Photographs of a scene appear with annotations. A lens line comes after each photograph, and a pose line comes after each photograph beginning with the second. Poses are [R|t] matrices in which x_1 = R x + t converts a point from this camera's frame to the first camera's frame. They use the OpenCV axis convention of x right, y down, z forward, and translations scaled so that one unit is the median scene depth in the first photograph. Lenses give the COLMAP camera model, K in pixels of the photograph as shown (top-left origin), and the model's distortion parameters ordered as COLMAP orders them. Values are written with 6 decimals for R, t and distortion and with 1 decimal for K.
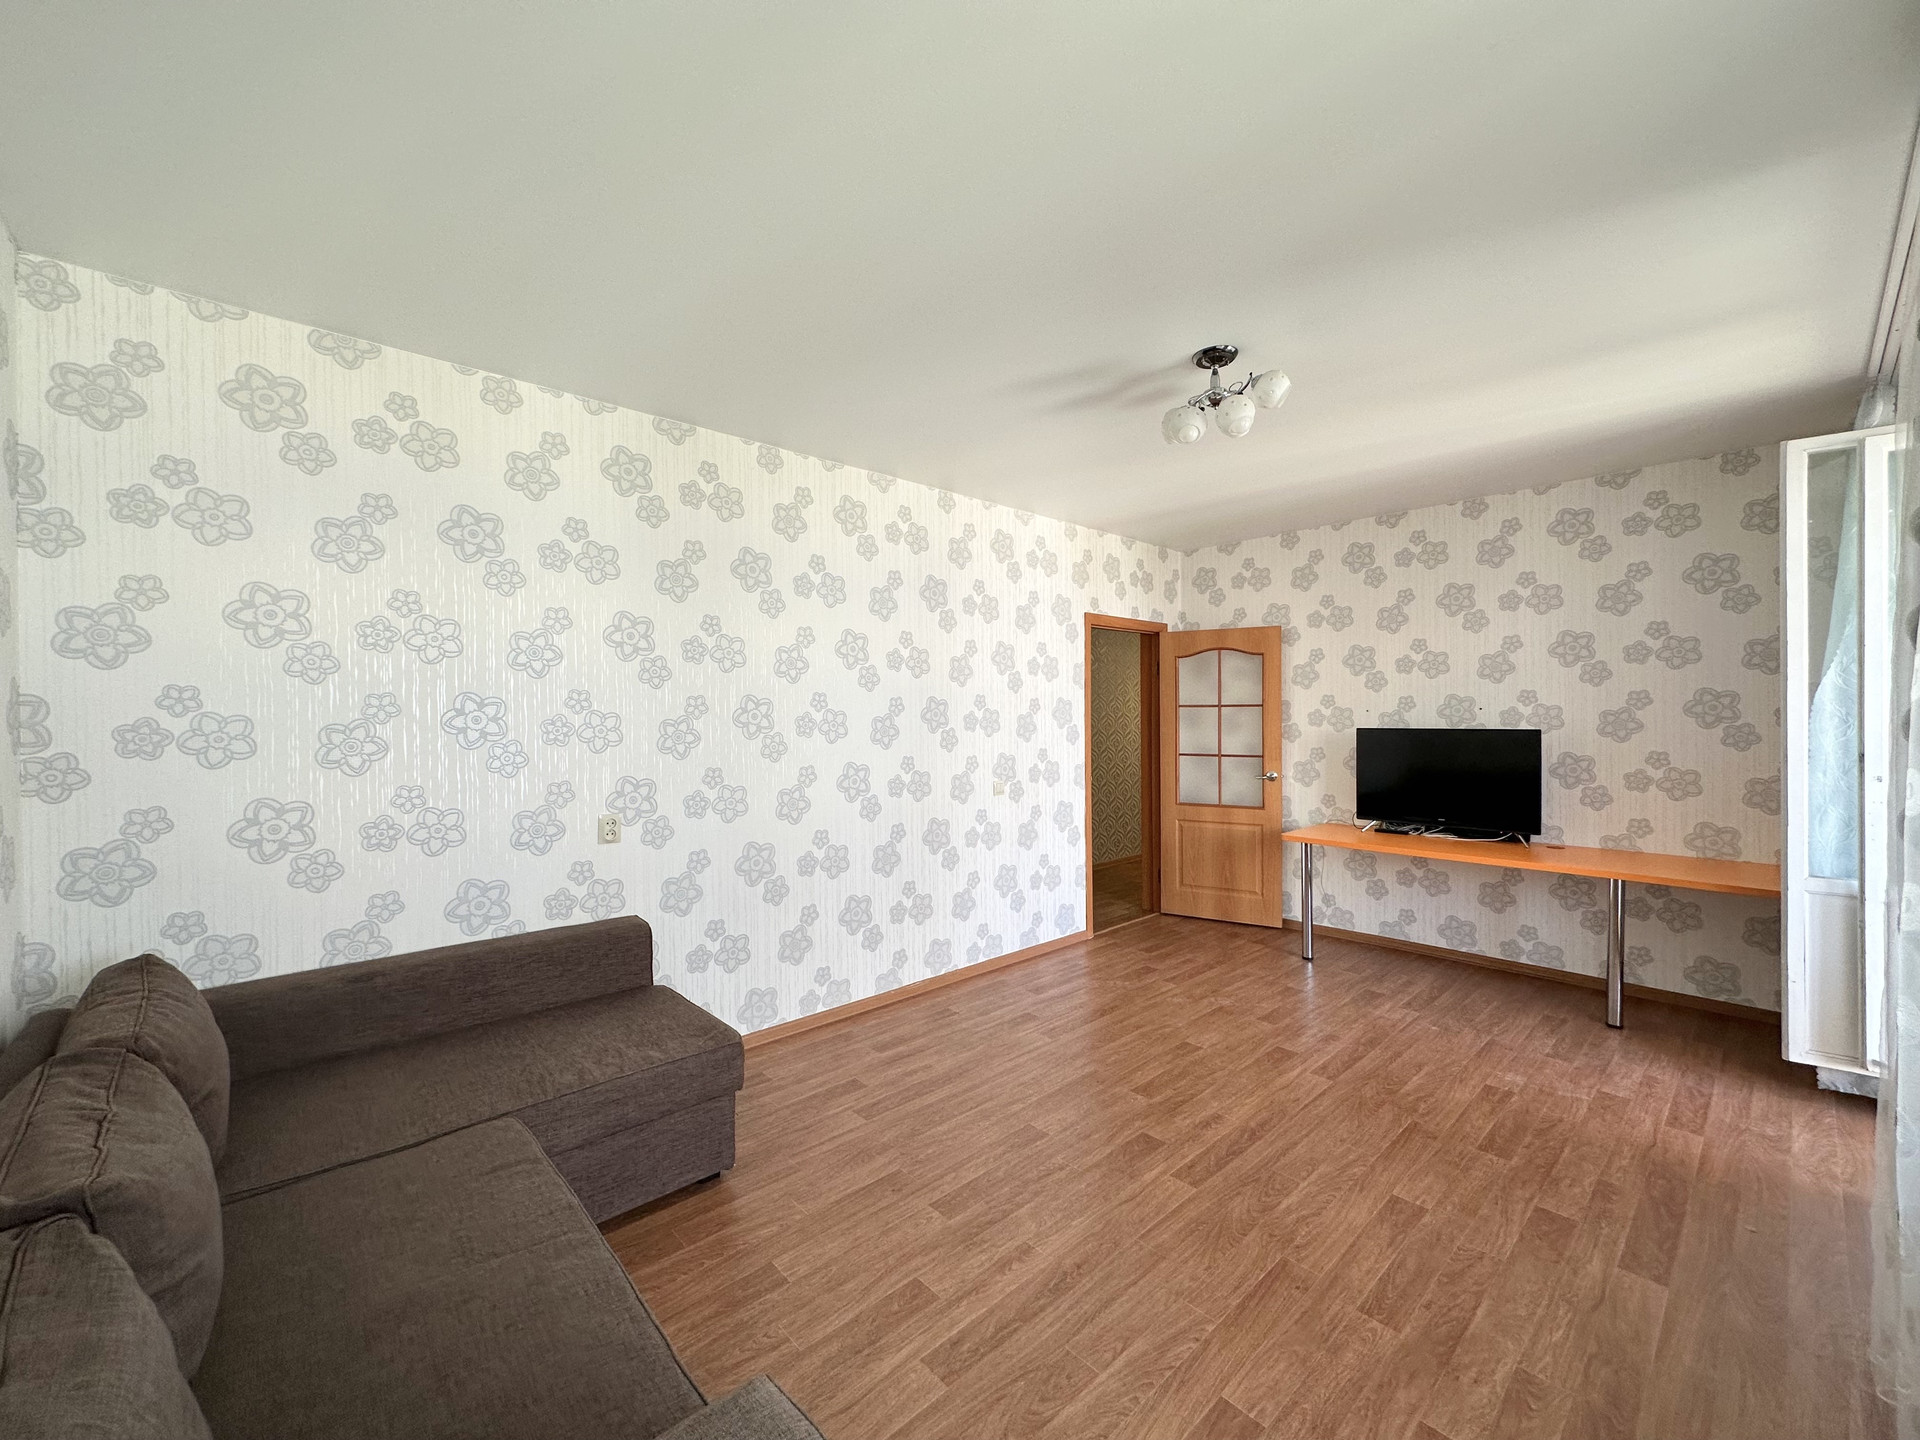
lens RADIAL K [[764.3, 0, 957.6], [0, 764.3, 718.5], [0, 0, 1]] dist [-0.001196, 0.000422]
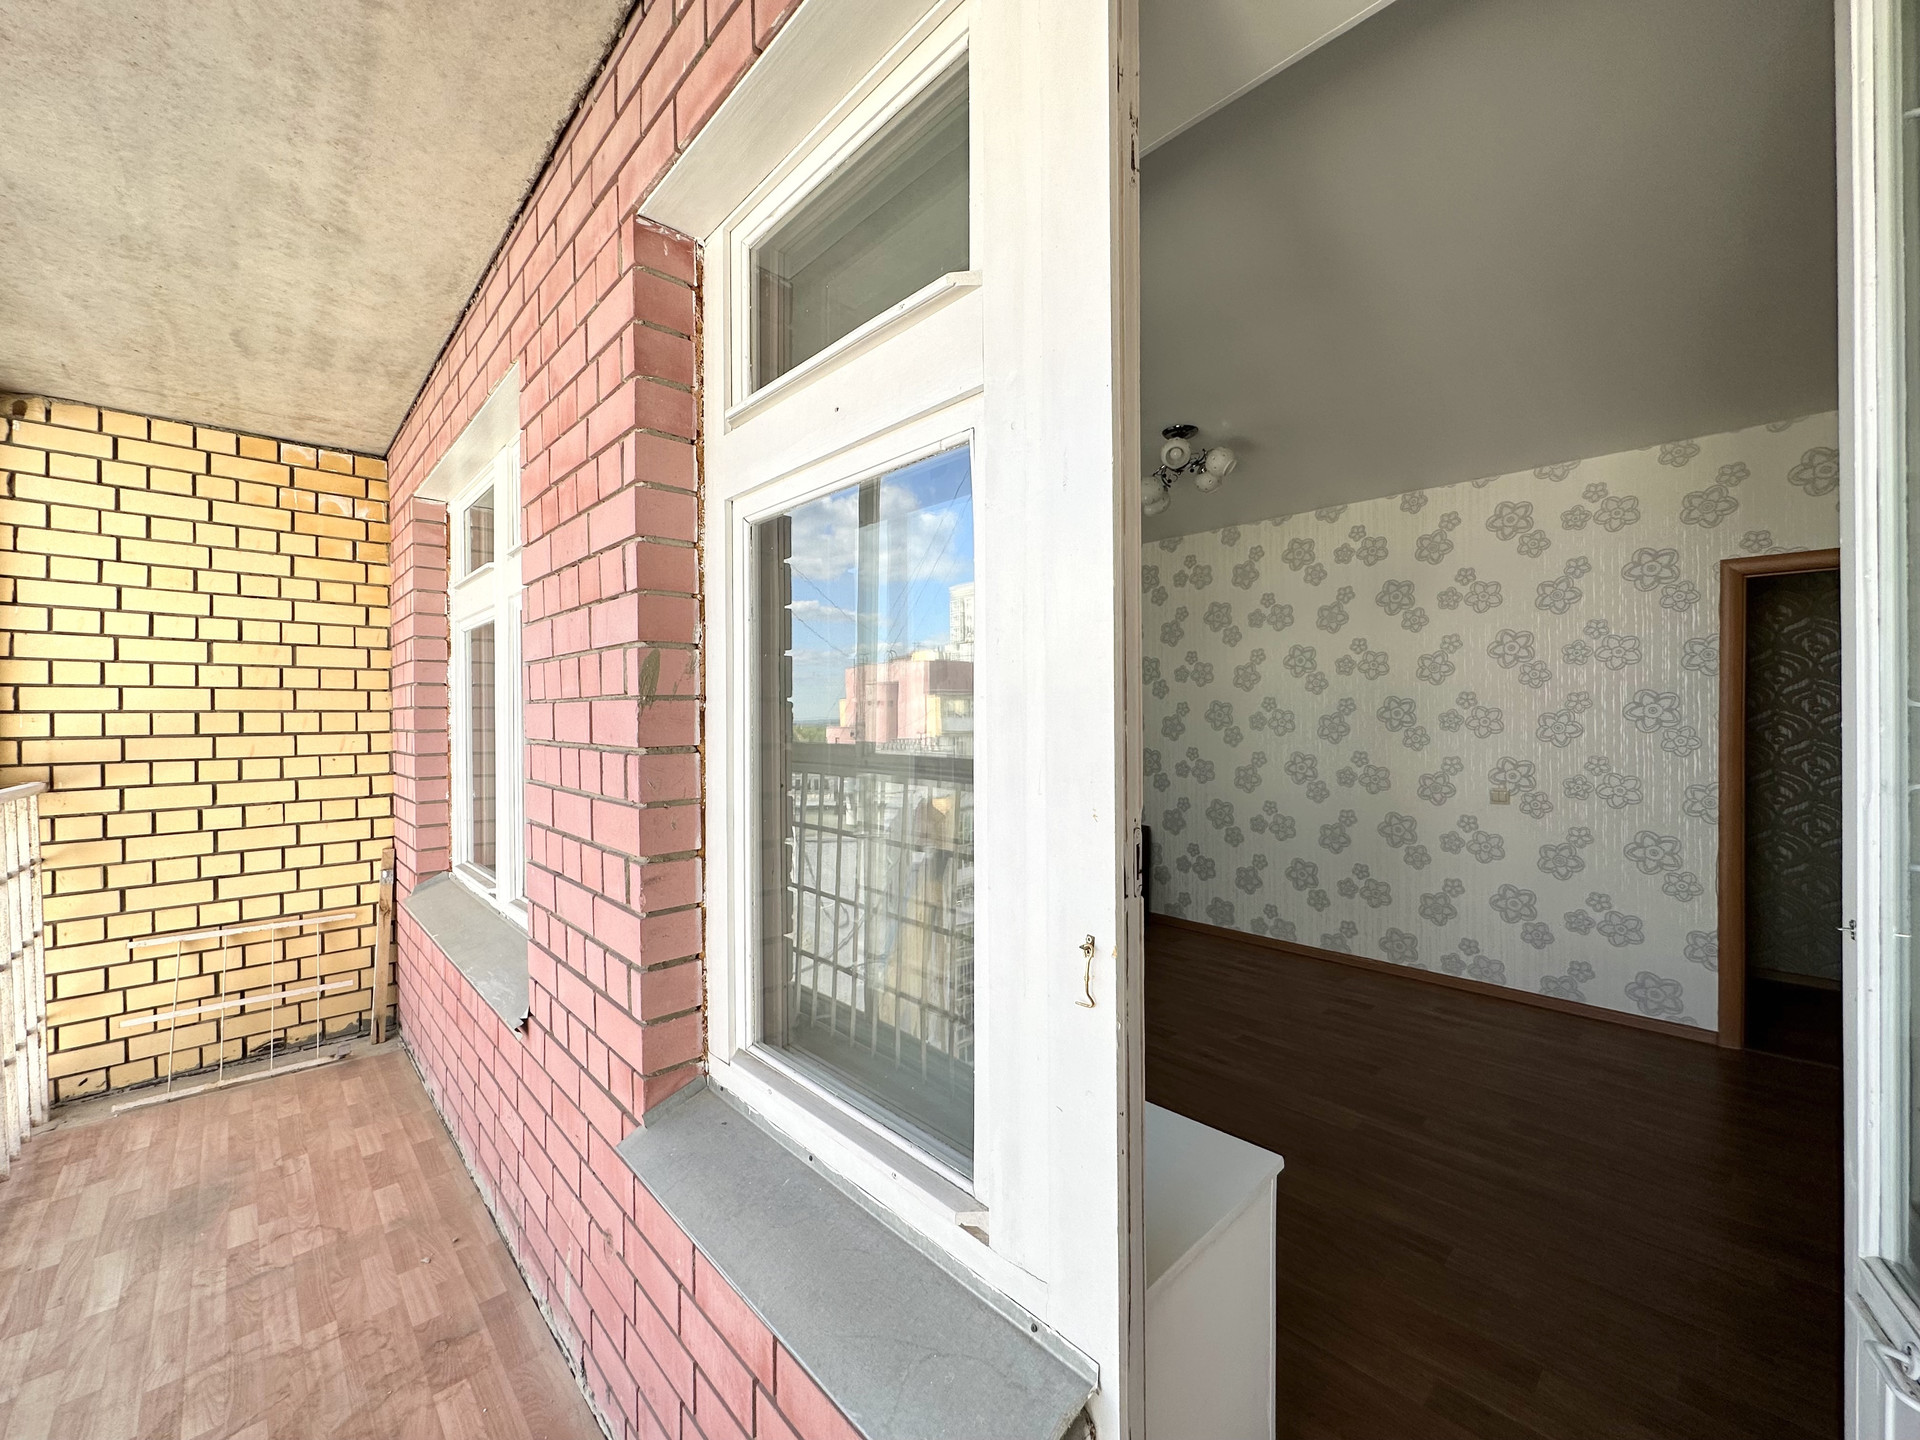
lens RADIAL K [[764.3, 0, 957.6], [0, 764.3, 718.5], [0, 0, 1]] dist [-0.001196, 0.000422]
pose [[0.015364, 0.013432, -0.999792, 0.934008], [0.004416, 0.999899, 0.013501, -0.014094], [0.999872, -0.004622, 0.015303, 0.361502]]
